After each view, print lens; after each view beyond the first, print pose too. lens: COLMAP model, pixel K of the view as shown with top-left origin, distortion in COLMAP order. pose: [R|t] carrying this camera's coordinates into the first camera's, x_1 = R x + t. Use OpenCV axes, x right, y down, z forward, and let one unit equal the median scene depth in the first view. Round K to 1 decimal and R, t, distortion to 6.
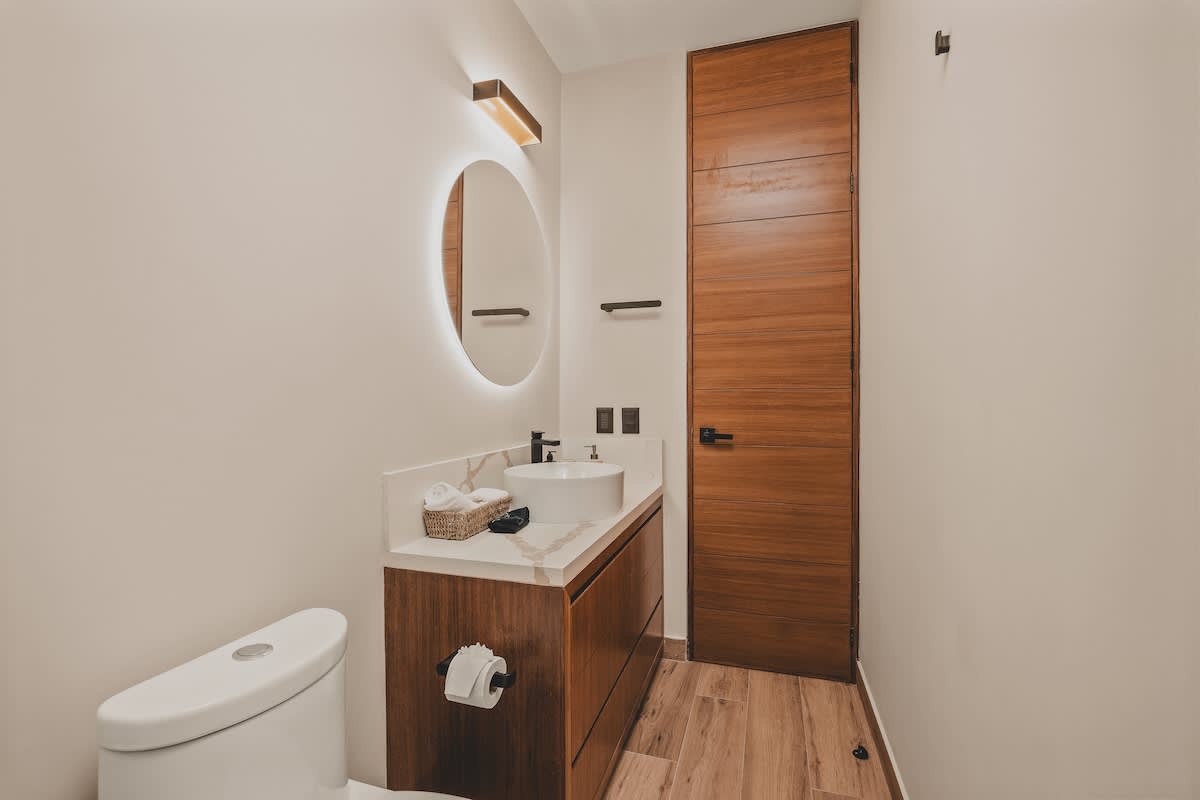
lens RADIAL K [[532.4, 0, 600.5], [0, 532.4, 397.7], [0, 0, 1]] dist [-0.010776, 0.001177]
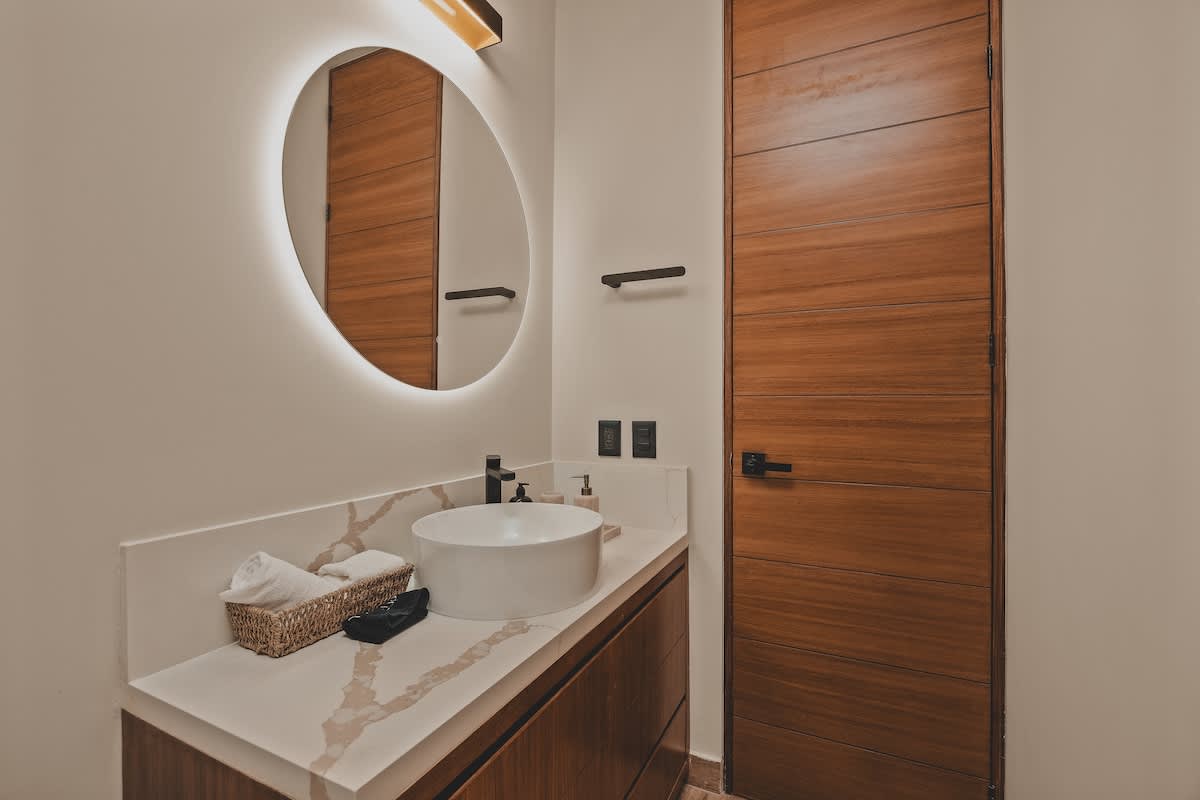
lens RADIAL K [[532.4, 0, 599.0], [0, 532.4, 398.4], [0, 0, 1]] dist [-0.010776, 0.001177]
pose [[0.989285, 0.002245, -0.145981, 0.110330], [-0.003441, 0.999963, -0.007935, -0.006312], [0.145958, 0.008352, 0.989256, 0.318759]]
